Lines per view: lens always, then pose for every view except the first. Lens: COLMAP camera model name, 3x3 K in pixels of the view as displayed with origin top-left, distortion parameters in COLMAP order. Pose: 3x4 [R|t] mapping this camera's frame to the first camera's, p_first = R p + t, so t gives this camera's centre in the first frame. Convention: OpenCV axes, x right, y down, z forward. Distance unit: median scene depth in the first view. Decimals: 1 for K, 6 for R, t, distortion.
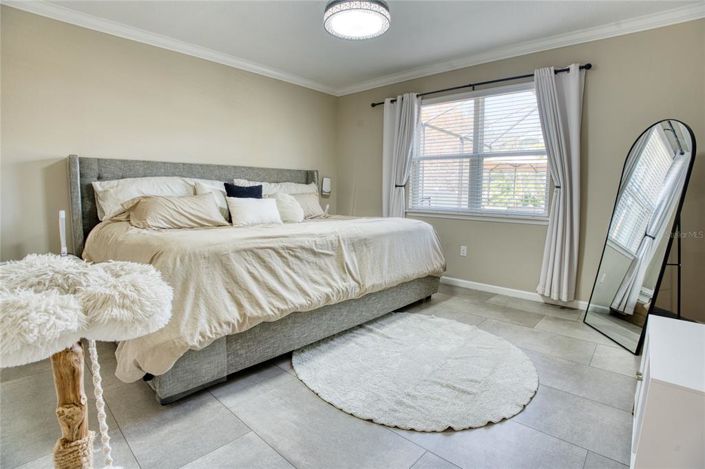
lens RADIAL K [[353.8, 0, 341.4], [0, 353.8, 234.9], [0, 0, 1]] dist [-0.073206, 0.000033]
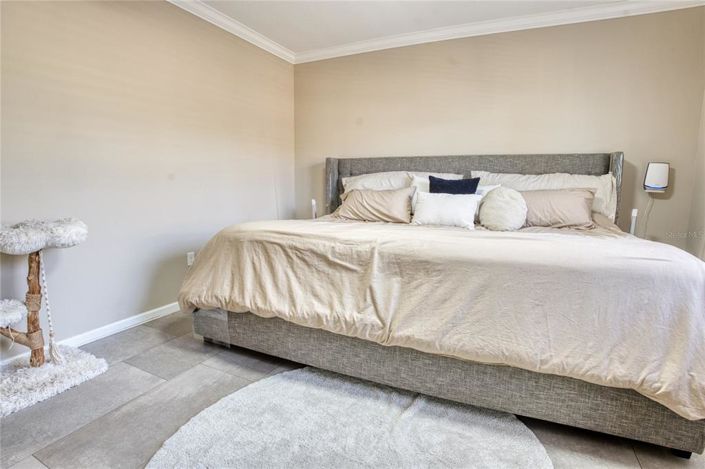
lens RADIAL K [[353.8, 0, 341.4], [0, 353.8, 234.9], [0, 0, 1]] dist [-0.073206, 0.000033]
pose [[0.303132, 0.120739, -0.945269, 0.658062], [-0.109286, 0.989801, 0.091380, -0.082164], [0.946661, 0.075604, 0.313236, 0.745815]]
